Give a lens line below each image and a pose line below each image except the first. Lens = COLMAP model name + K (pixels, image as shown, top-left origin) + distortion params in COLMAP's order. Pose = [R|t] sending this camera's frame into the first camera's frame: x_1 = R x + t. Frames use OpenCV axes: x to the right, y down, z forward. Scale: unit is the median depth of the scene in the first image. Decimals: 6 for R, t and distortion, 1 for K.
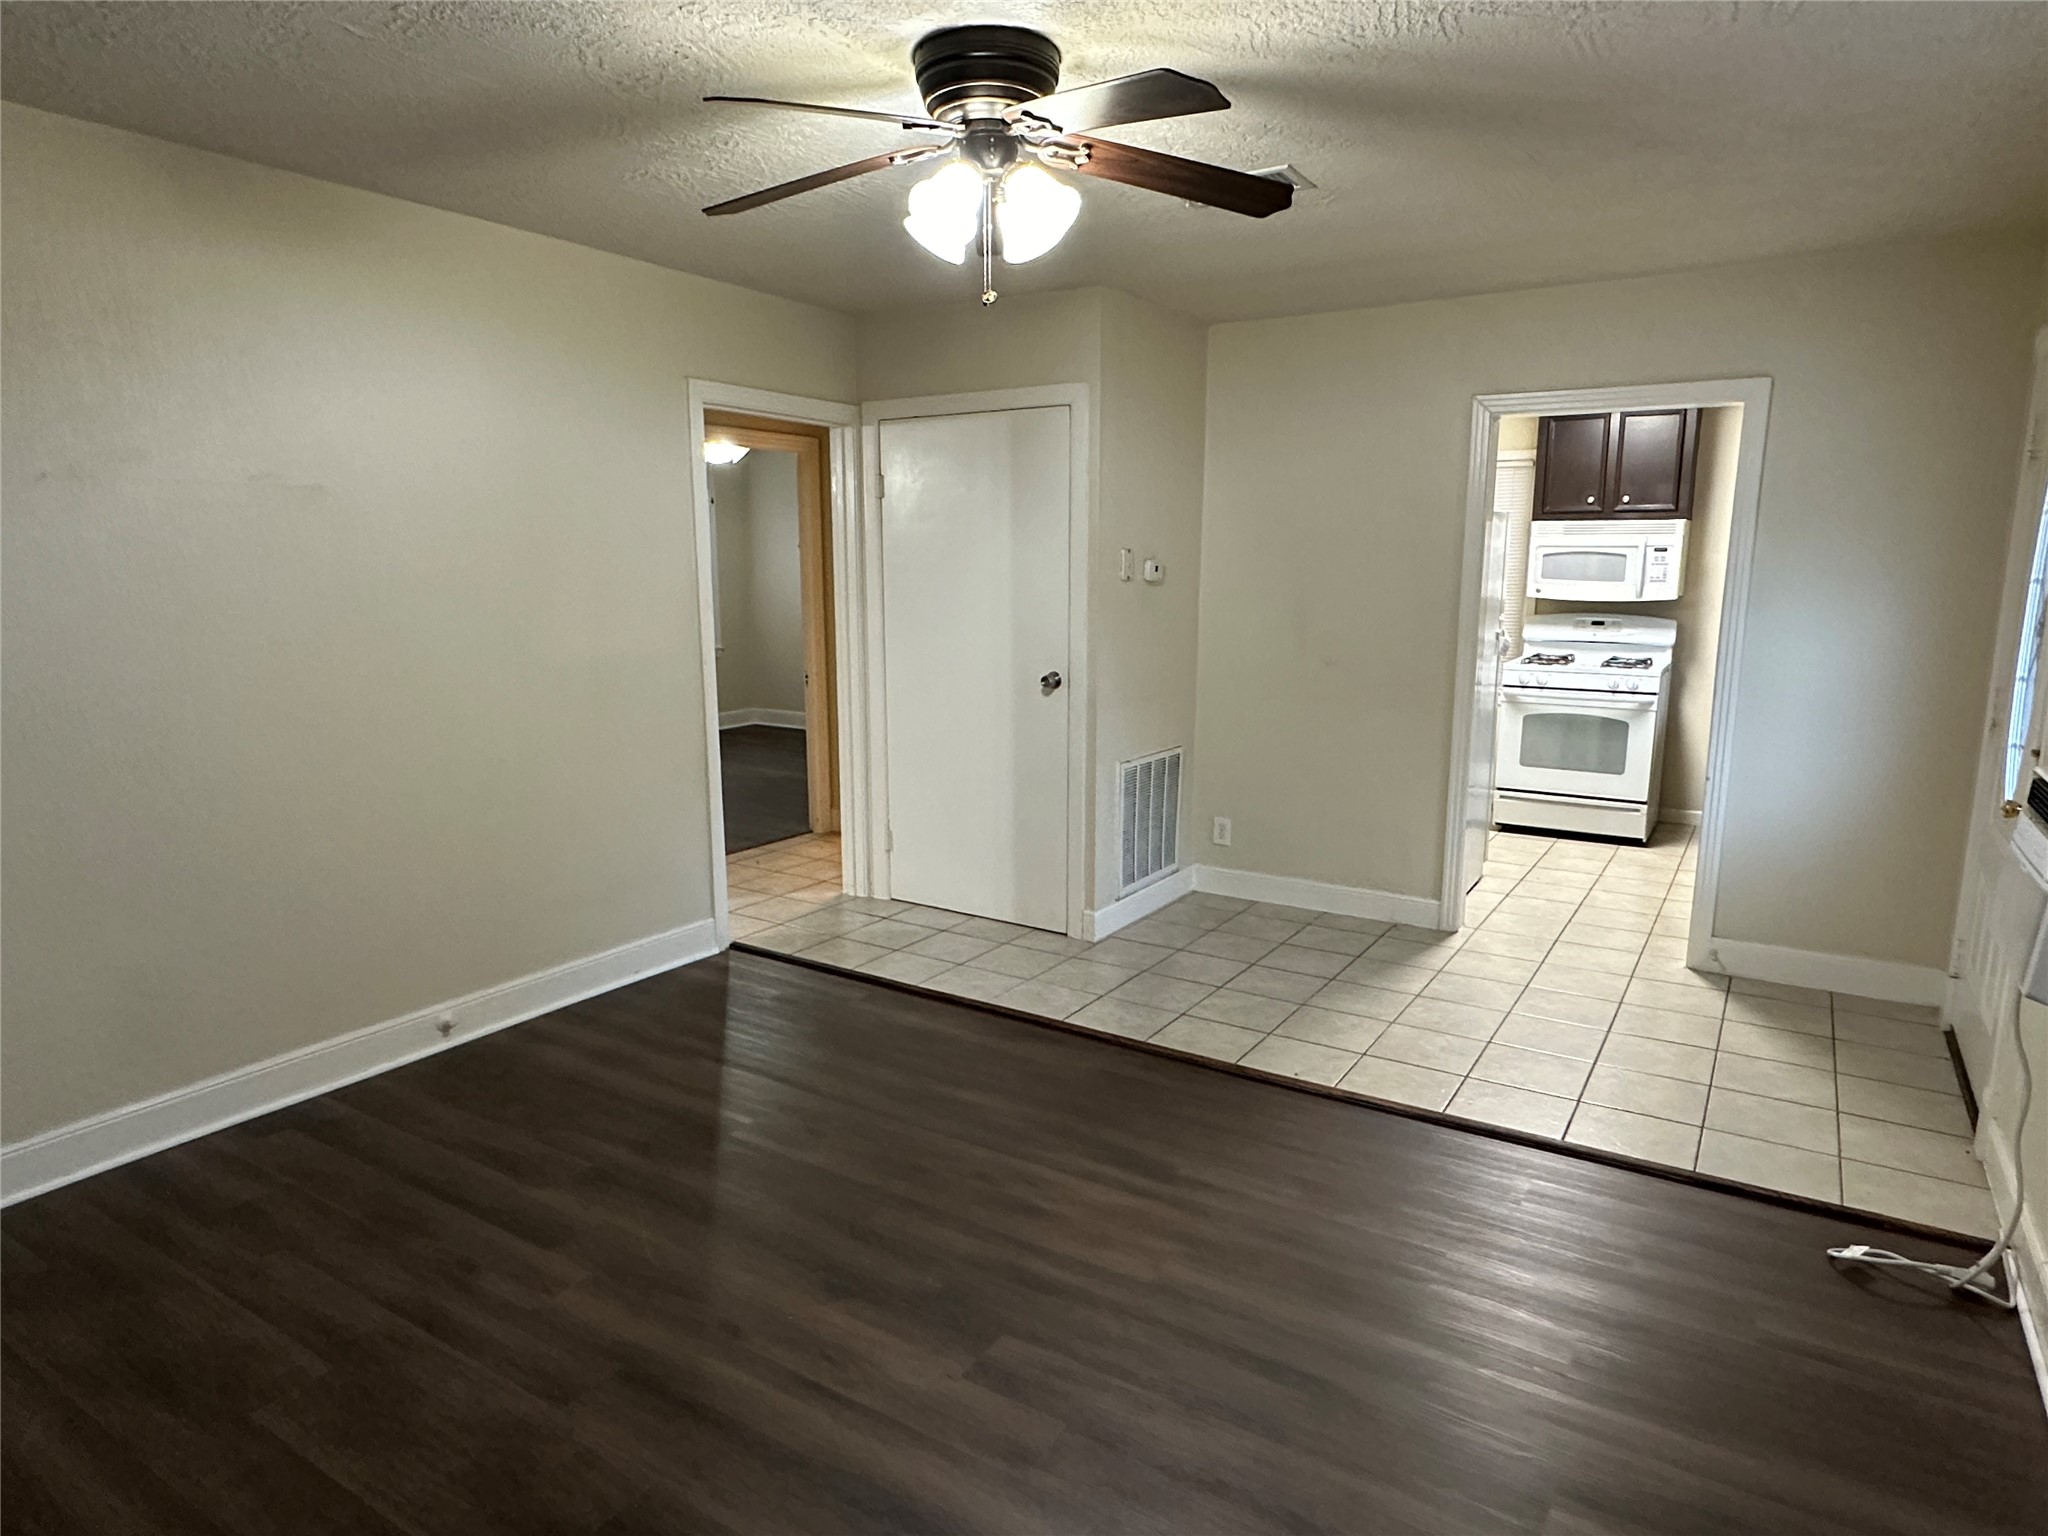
lens RADIAL K [[1201.0, 0, 1024.5], [0, 1201.0, 769.4], [0, 0, 1]] dist [0.008109, 0.001161]
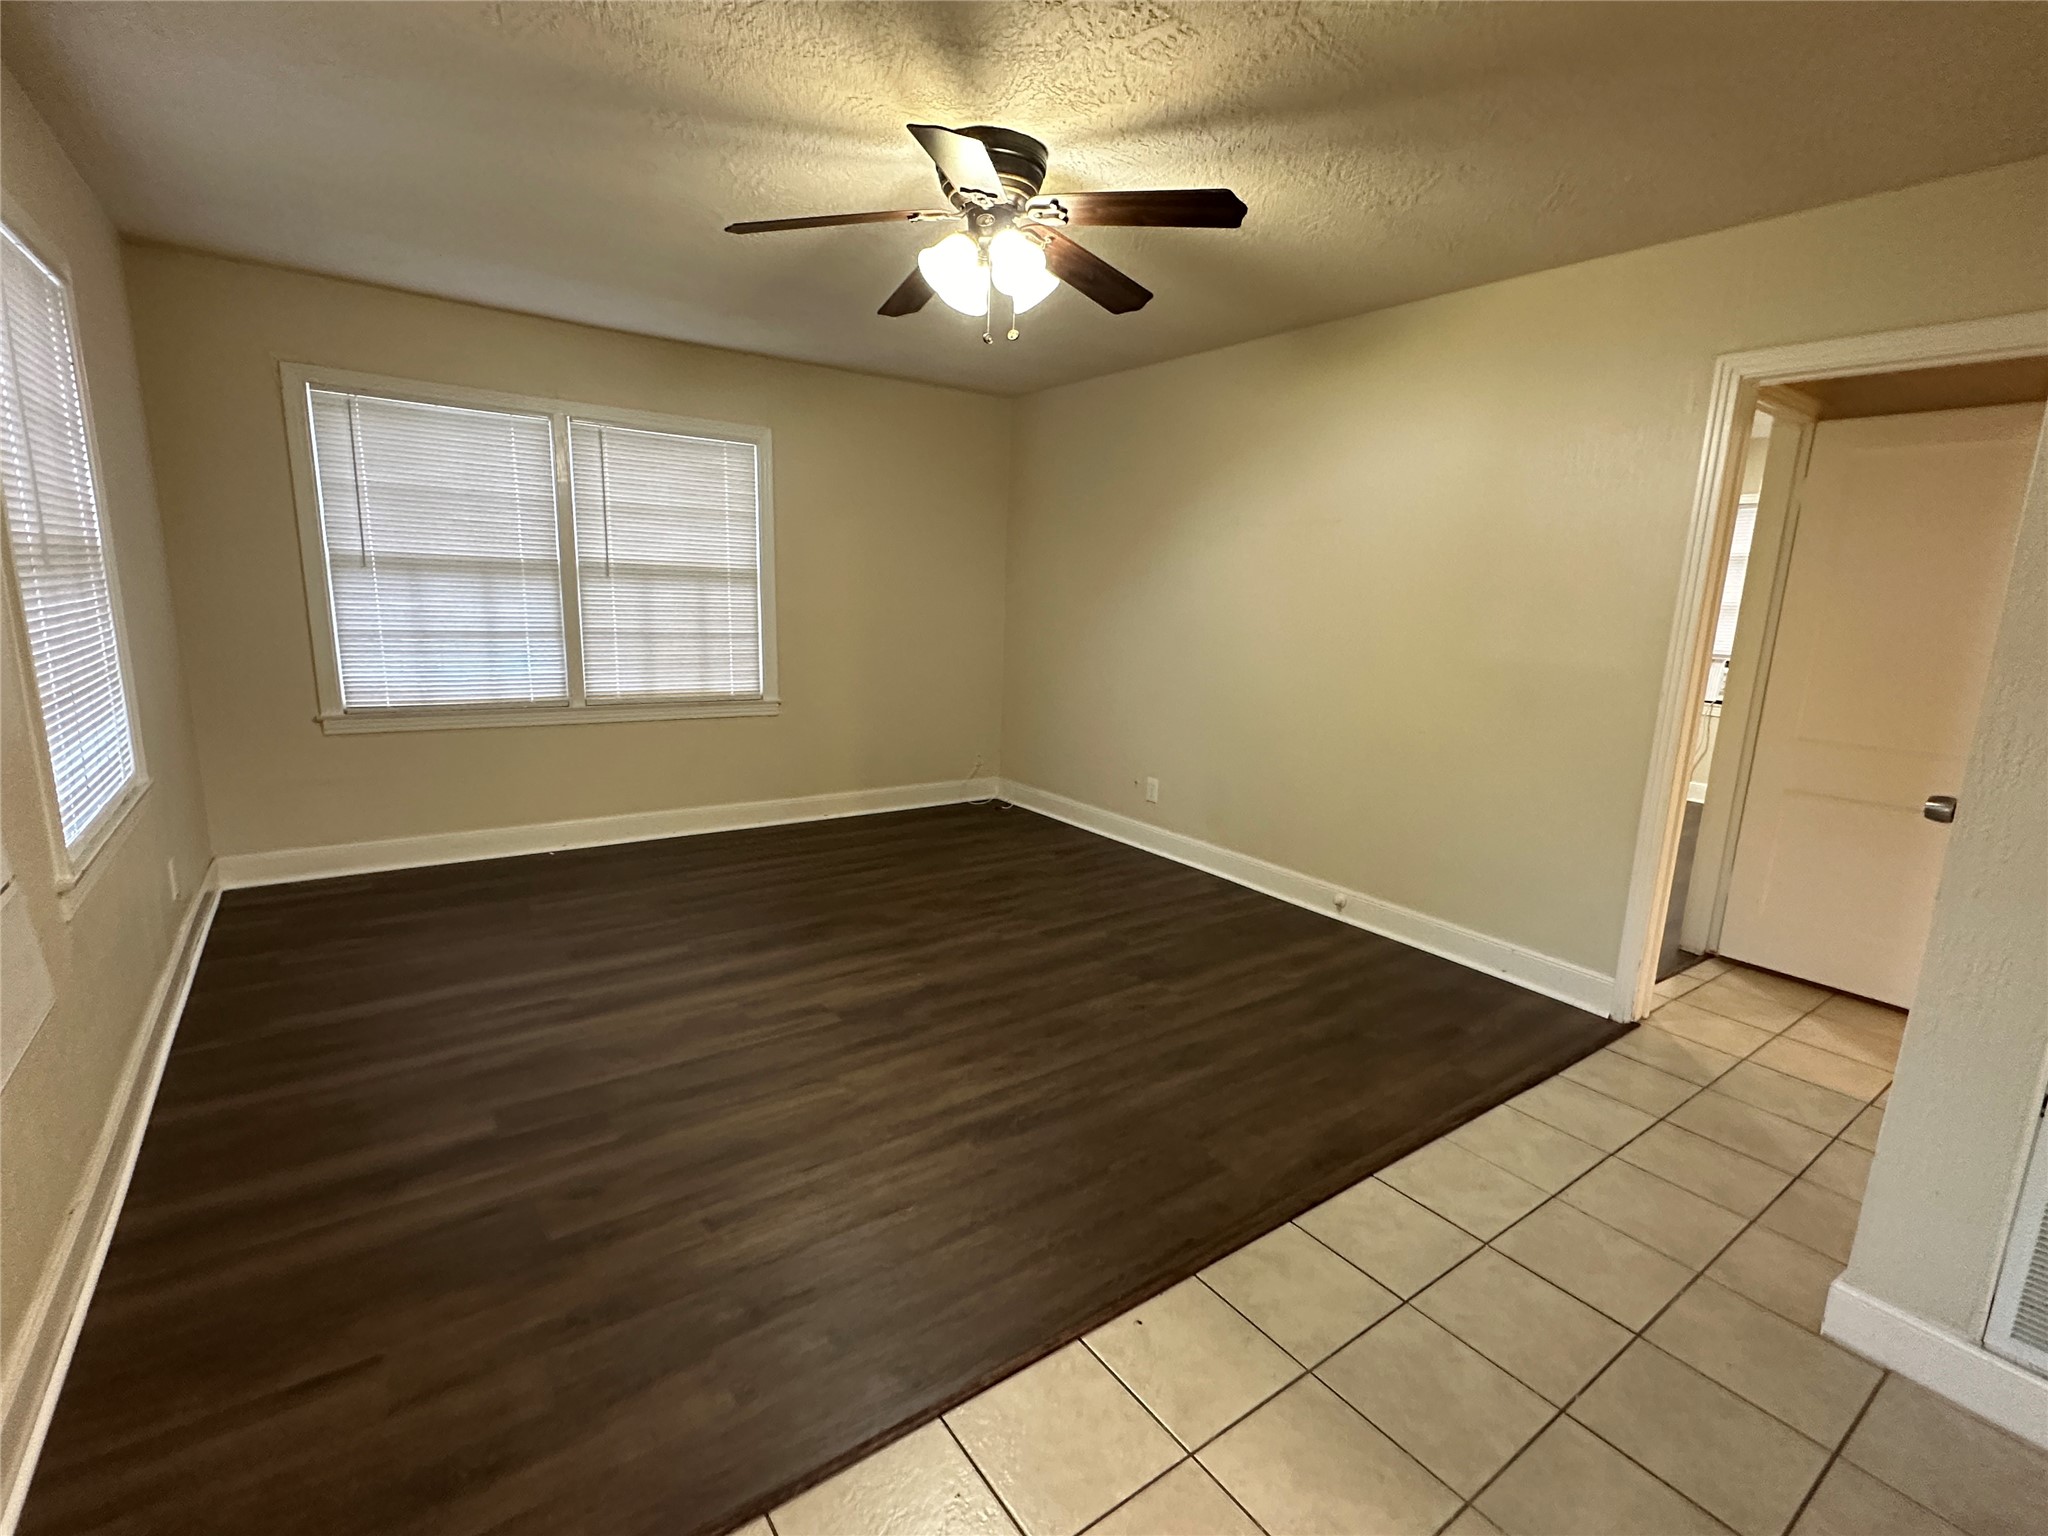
lens RADIAL K [[950.1, 0, 1013.0], [0, 950.1, 775.3], [0, 0, 1]] dist [0.000216, -0.000132]
pose [[-0.384853, 0.170300, -0.907131, 0.821567], [-0.192267, 0.946477, 0.259257, -0.180302], [0.902730, 0.274187, -0.331511, 1.266474]]
